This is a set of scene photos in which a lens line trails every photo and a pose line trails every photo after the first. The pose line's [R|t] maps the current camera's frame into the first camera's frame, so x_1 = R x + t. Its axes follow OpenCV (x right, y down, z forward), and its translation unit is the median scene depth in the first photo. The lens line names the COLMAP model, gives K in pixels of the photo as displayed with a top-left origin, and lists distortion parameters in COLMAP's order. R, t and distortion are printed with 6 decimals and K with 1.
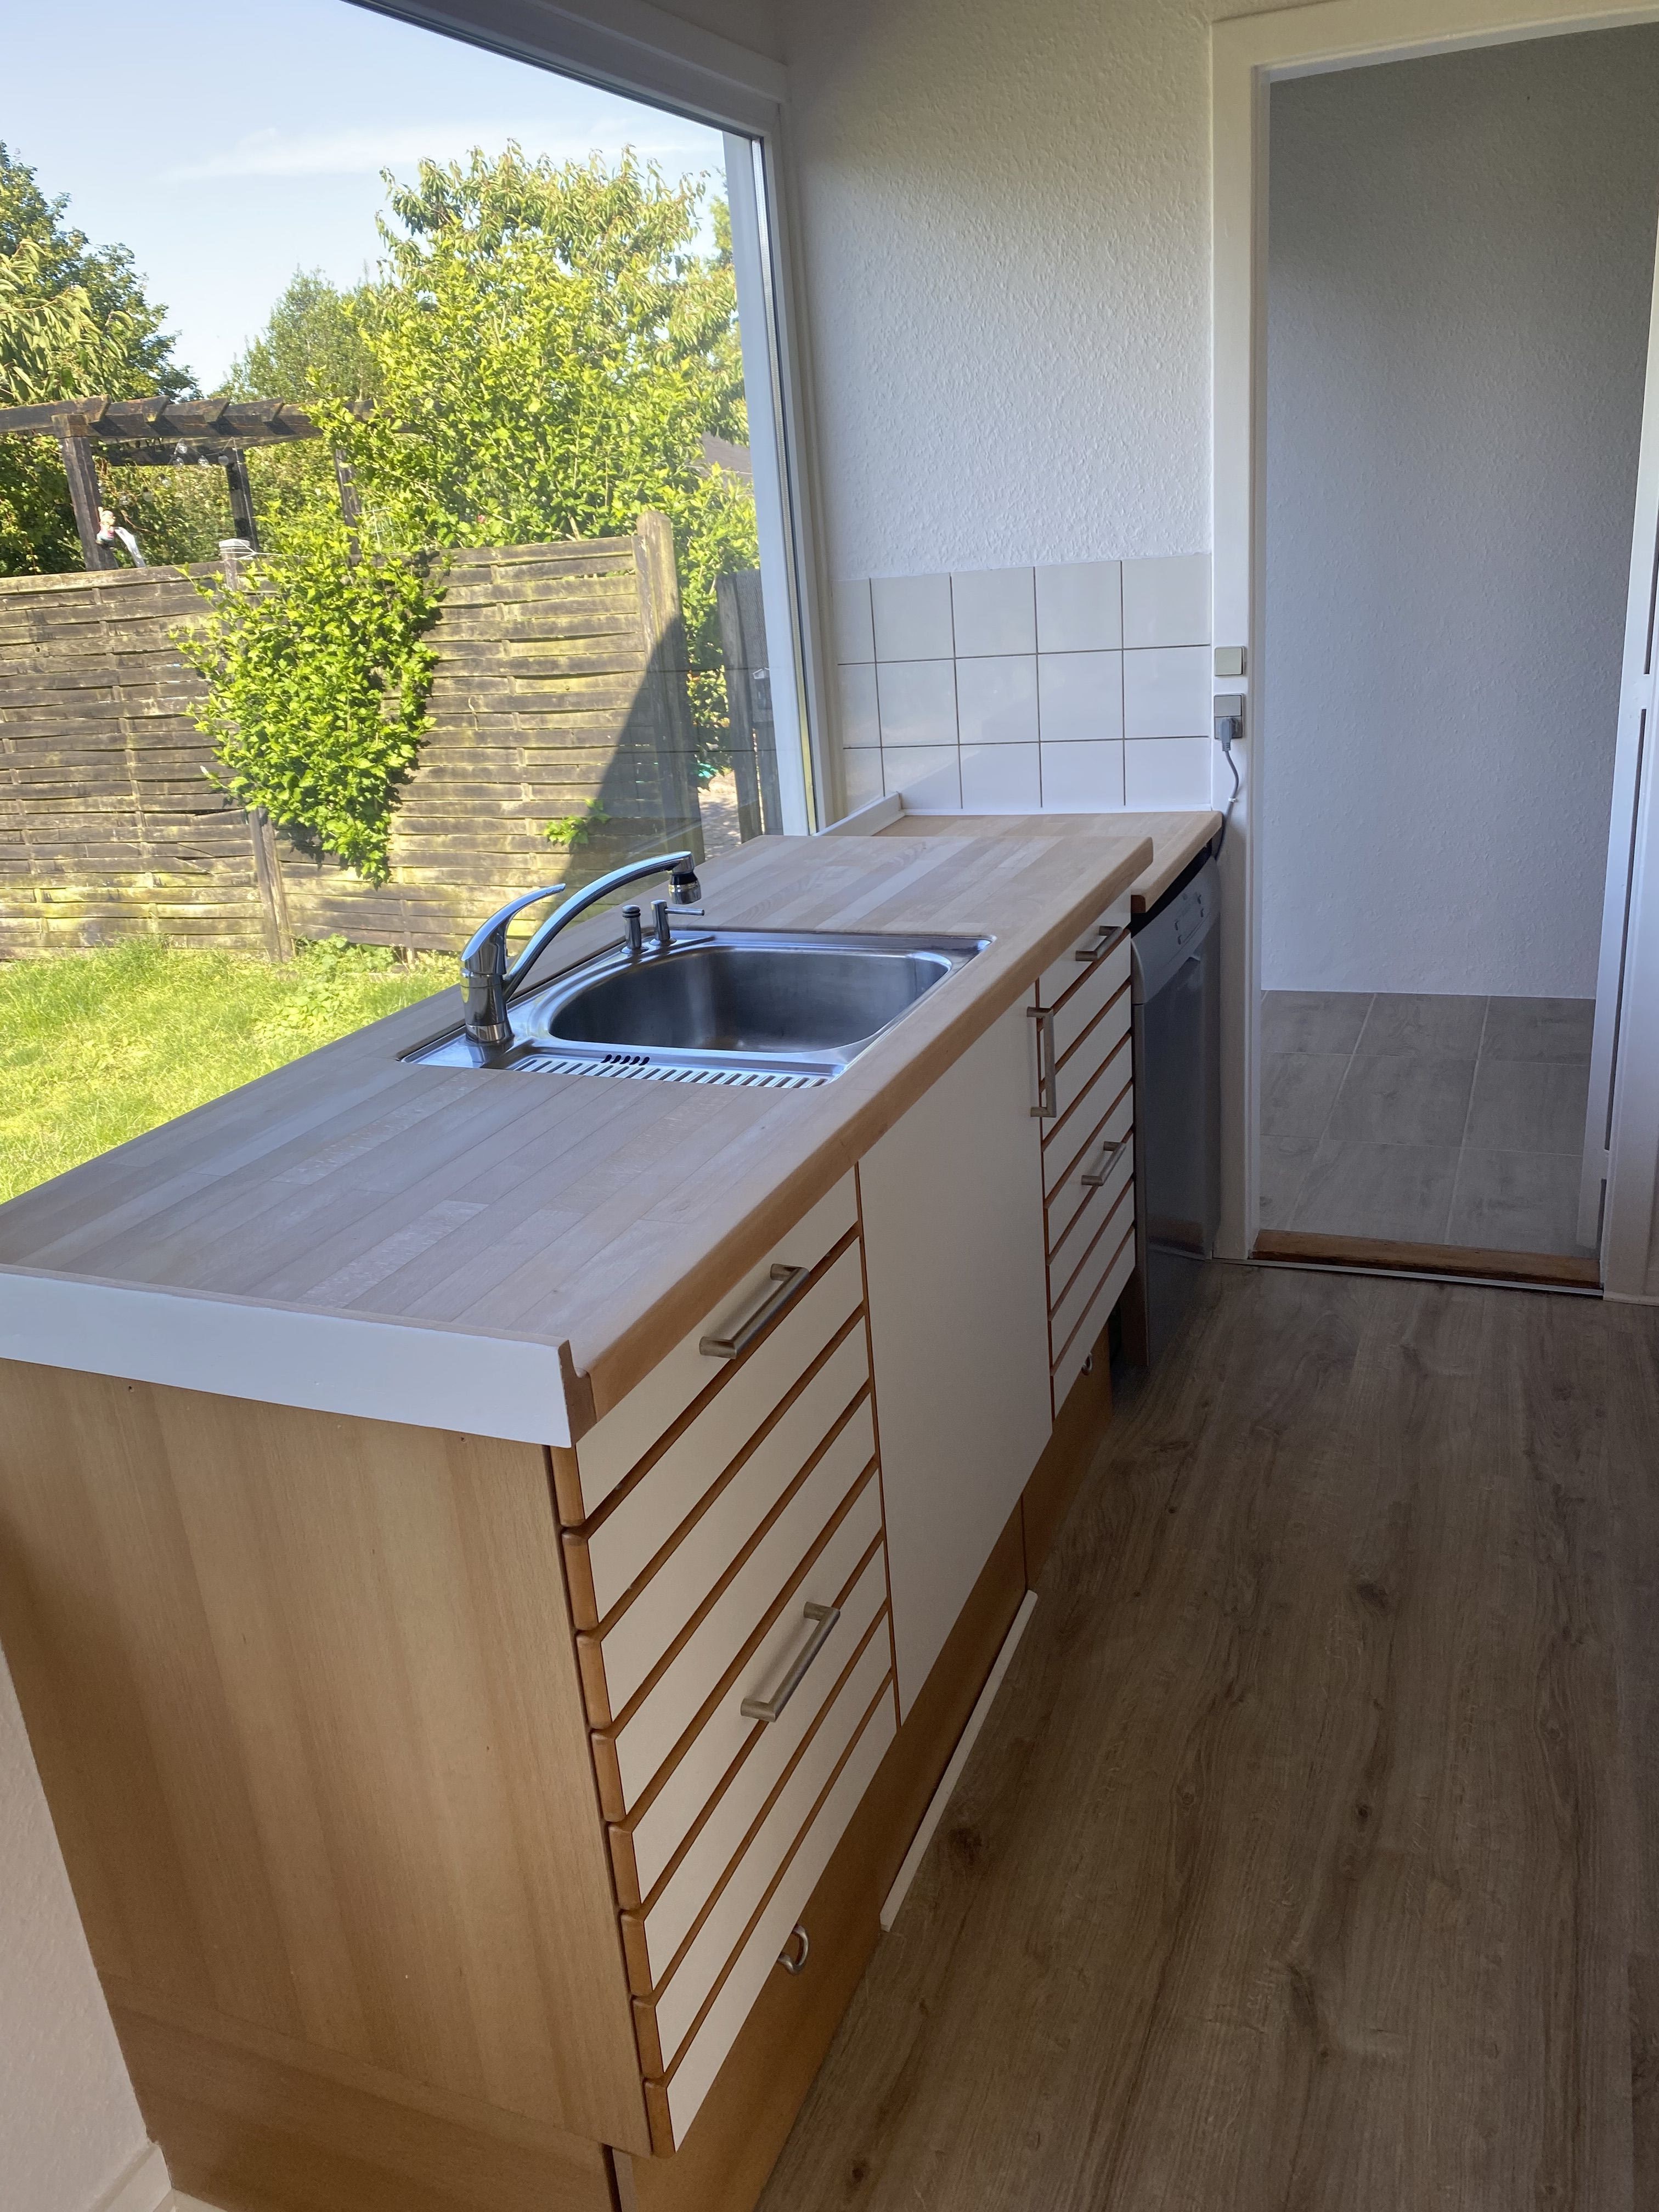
lens RADIAL K [[1686.0, 0, 824.7], [0, 1686.0, 1096.5], [0, 0, 1]] dist [-0.004992, -0.005528]
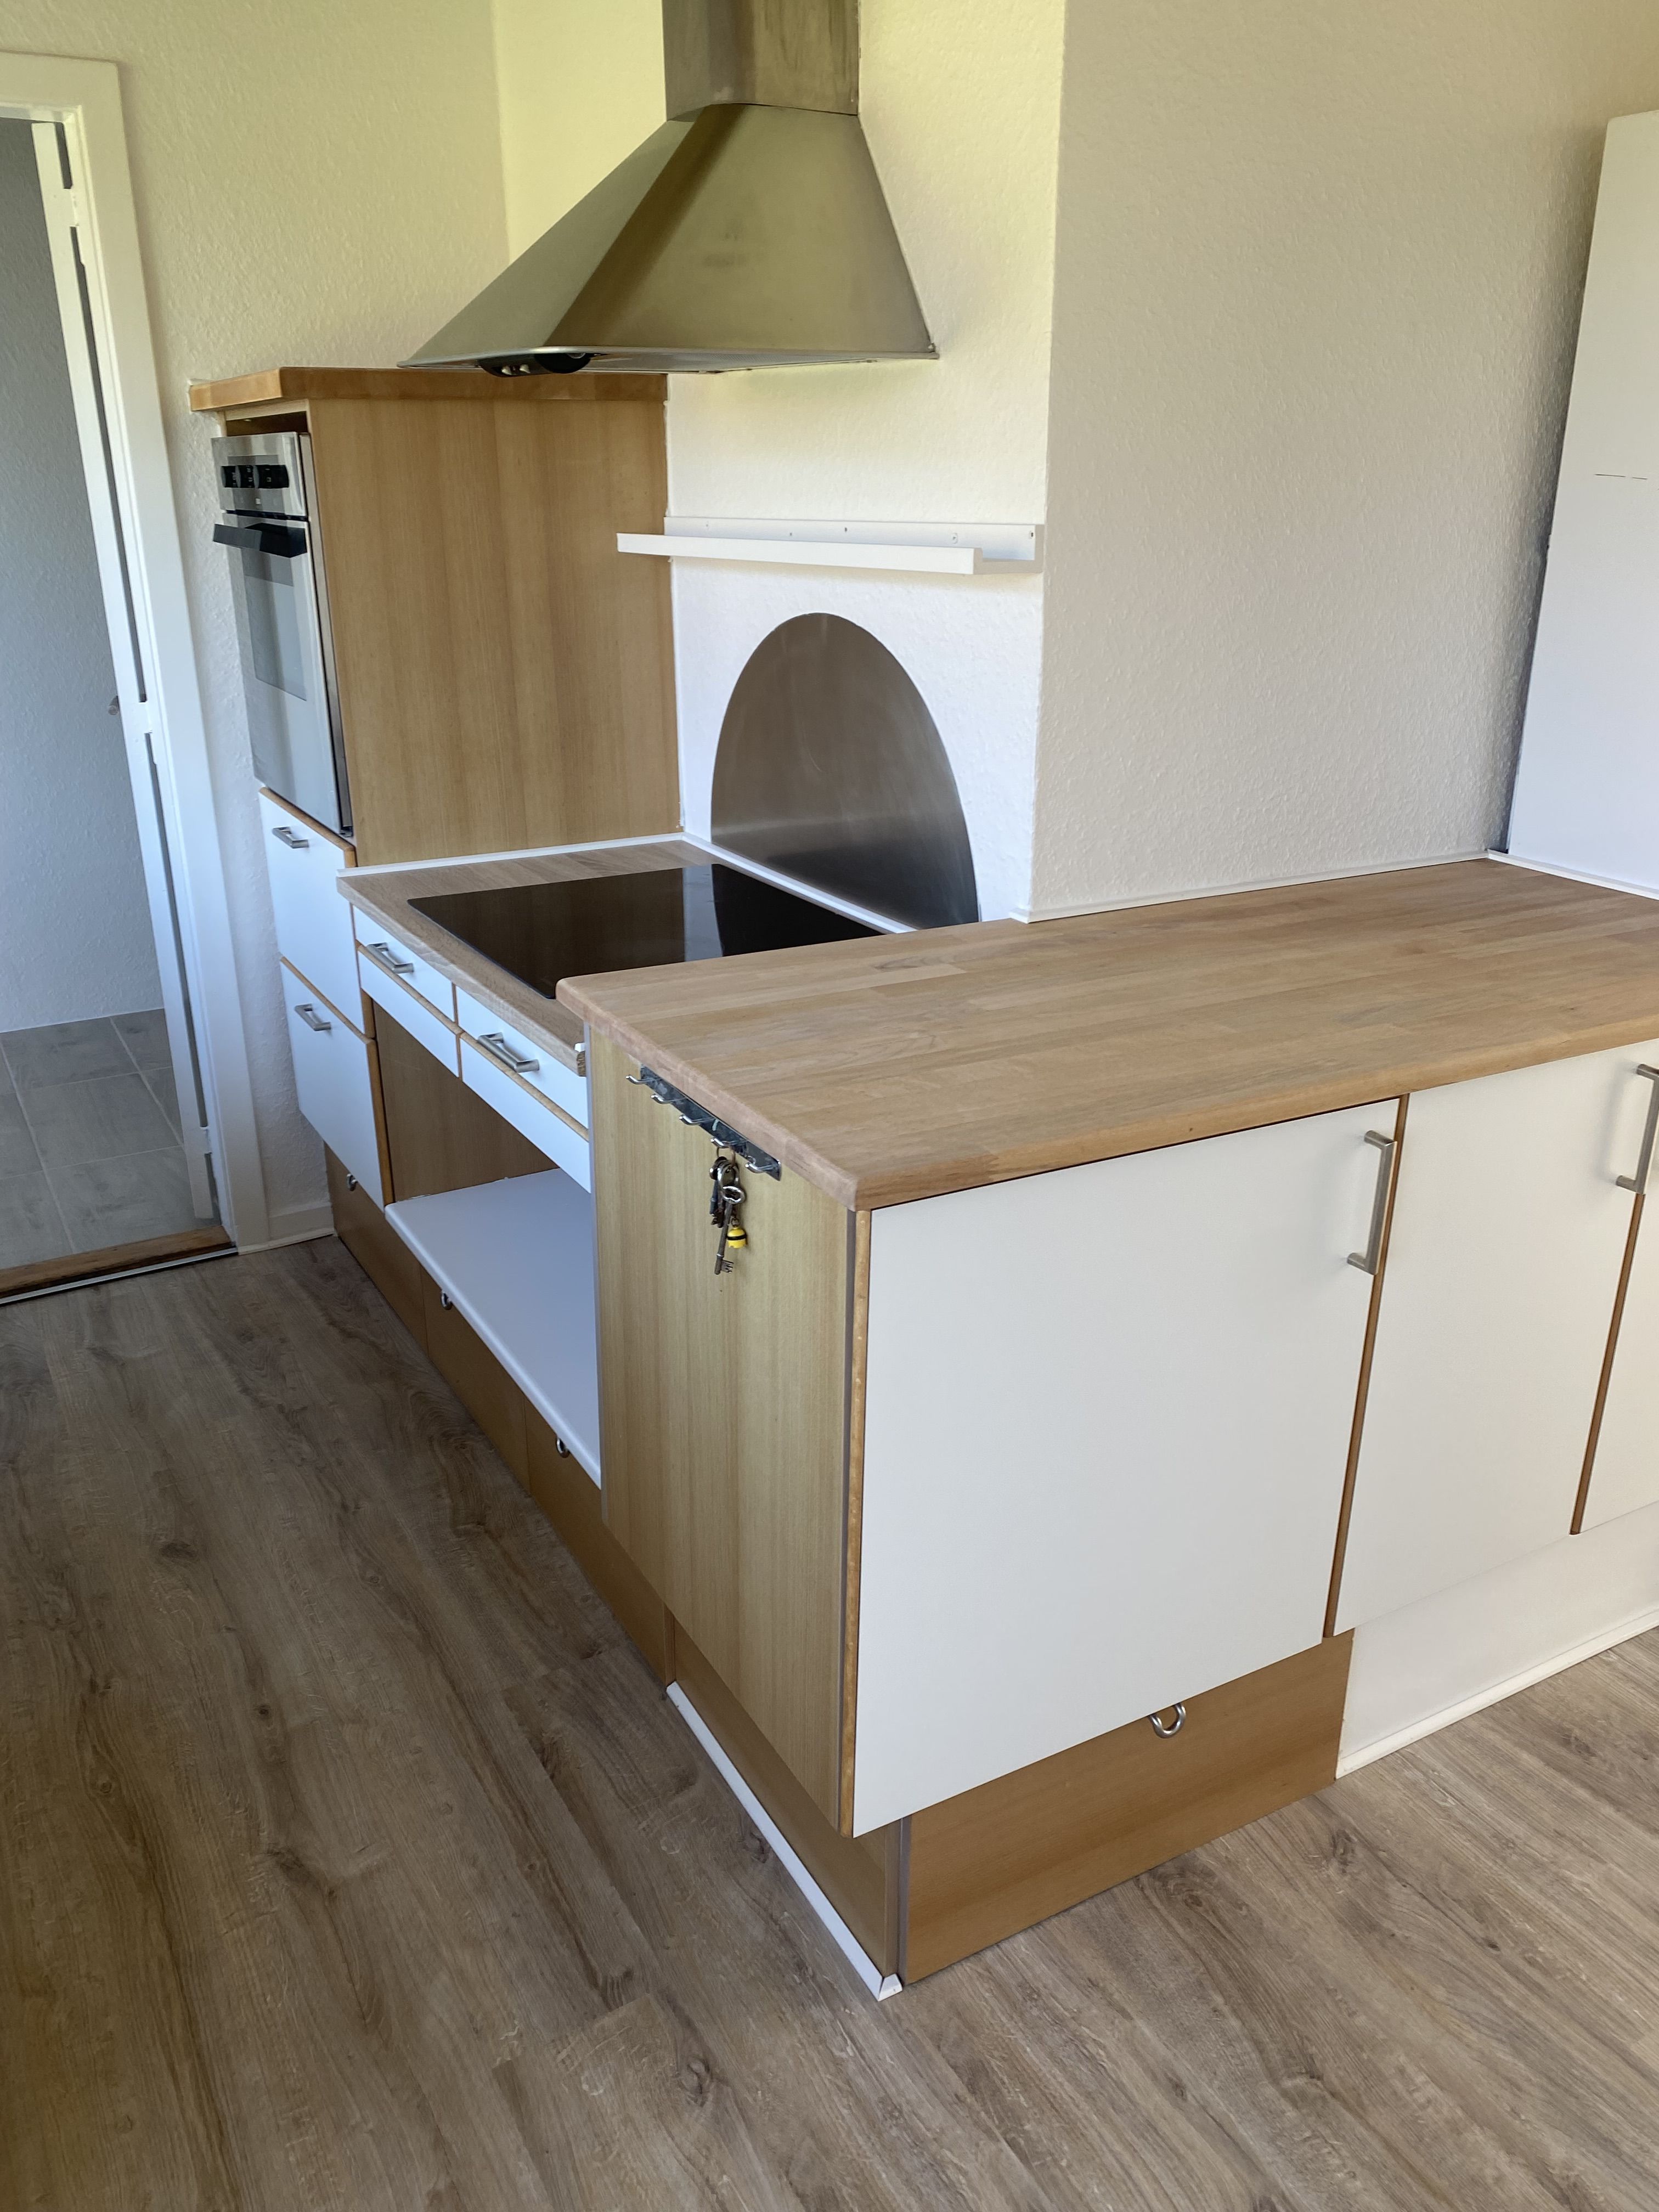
lens RADIAL K [[1686.0, 0, 822.2], [0, 1686.0, 1111.2], [0, 0, 1]] dist [-0.004992, -0.005528]
pose [[0.592791, -0.207396, 0.778194, -0.172880], [0.227697, 0.970009, 0.085068, 0.020375], [-0.772498, 0.126765, 0.622237, -0.021633]]
